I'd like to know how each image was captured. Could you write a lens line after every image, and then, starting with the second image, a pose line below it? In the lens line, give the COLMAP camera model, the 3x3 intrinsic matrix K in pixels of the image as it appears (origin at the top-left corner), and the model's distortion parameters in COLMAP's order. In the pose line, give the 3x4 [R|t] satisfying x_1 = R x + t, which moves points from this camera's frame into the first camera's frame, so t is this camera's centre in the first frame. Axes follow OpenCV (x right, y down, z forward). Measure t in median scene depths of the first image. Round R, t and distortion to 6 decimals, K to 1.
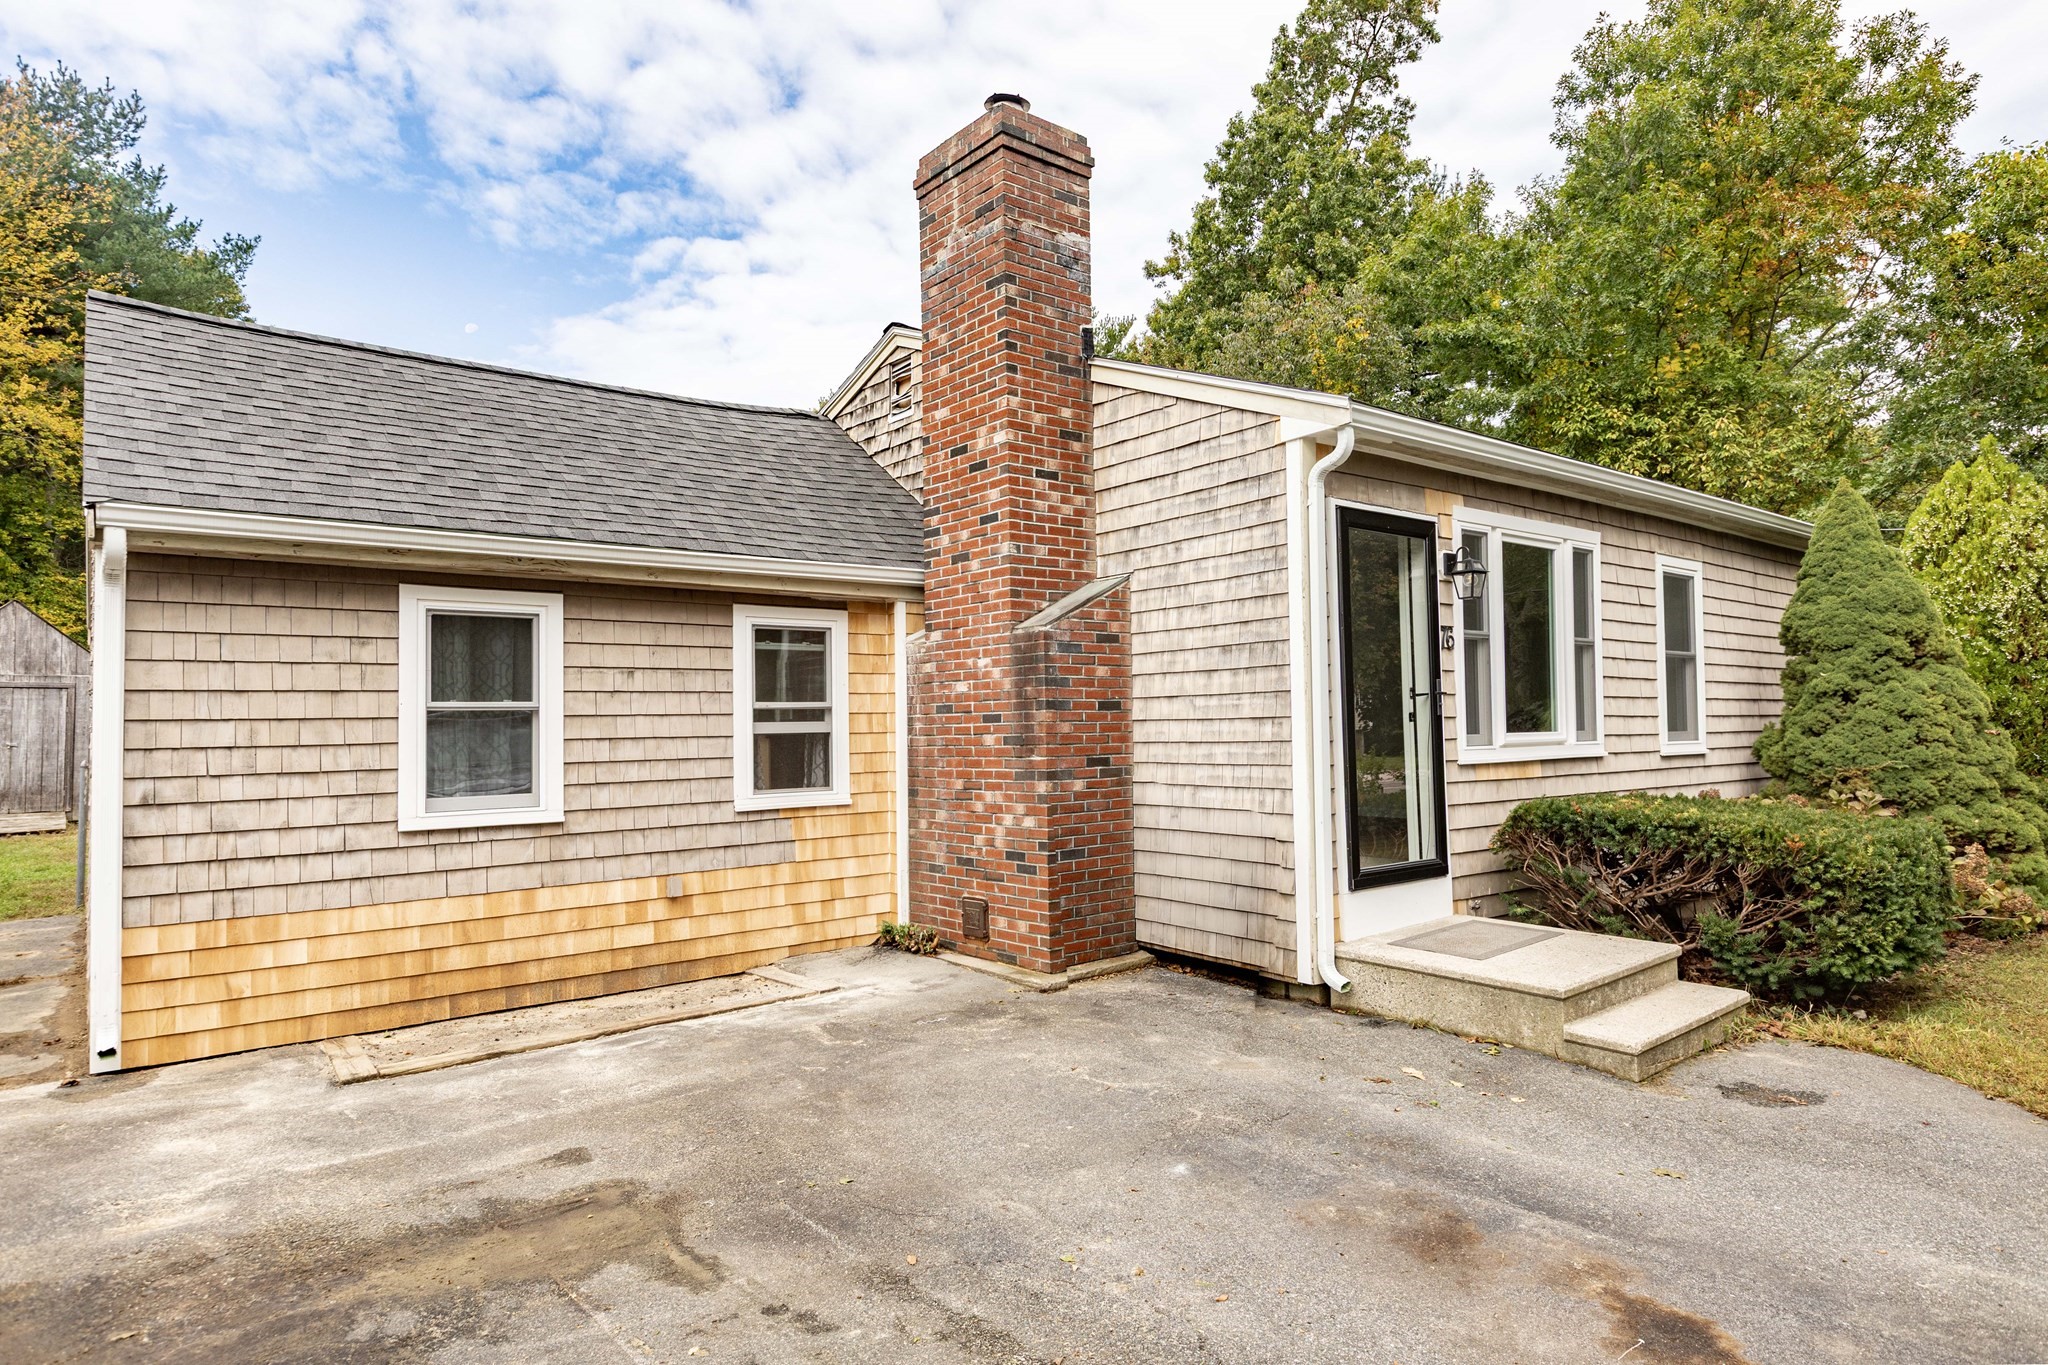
lens RADIAL K [[1165.7, 0, 1028.1], [0, 1165.7, 679.6], [0, 0, 1]] dist [0.014068, -0.011343]
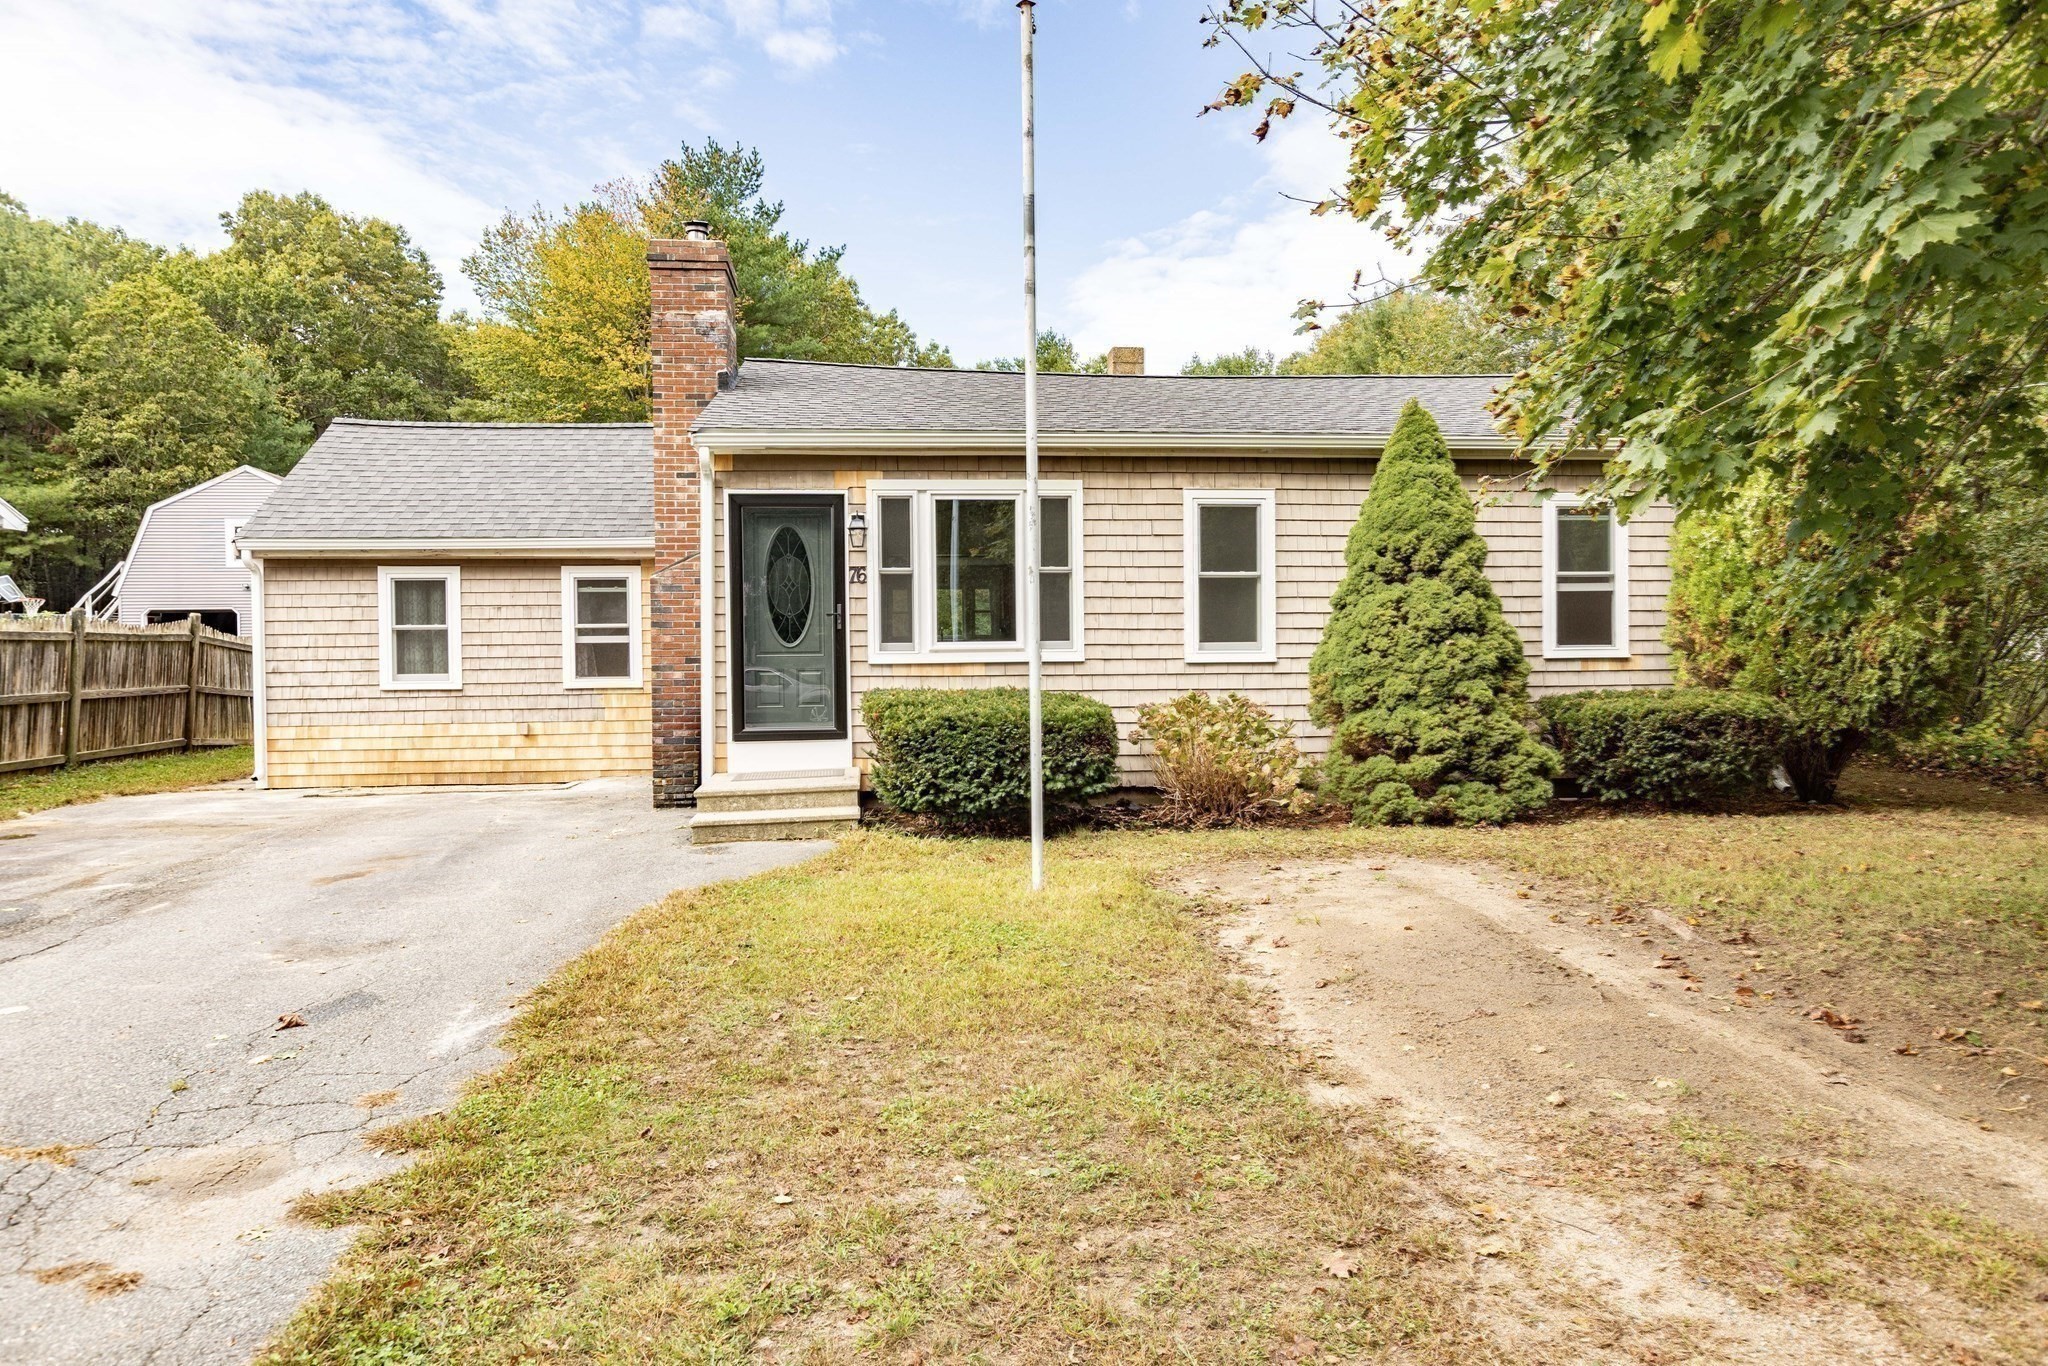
lens RADIAL K [[1279.0, 0, 1025.1], [0, 1279.0, 684.2], [0, 0, 1]] dist [0.003853, 0.000335]
pose [[0.835335, 0.017400, -0.549466, 1.430015], [0.018937, 0.997995, 0.060394, 0.007342], [0.549415, -0.060854, 0.833330, -0.200615]]
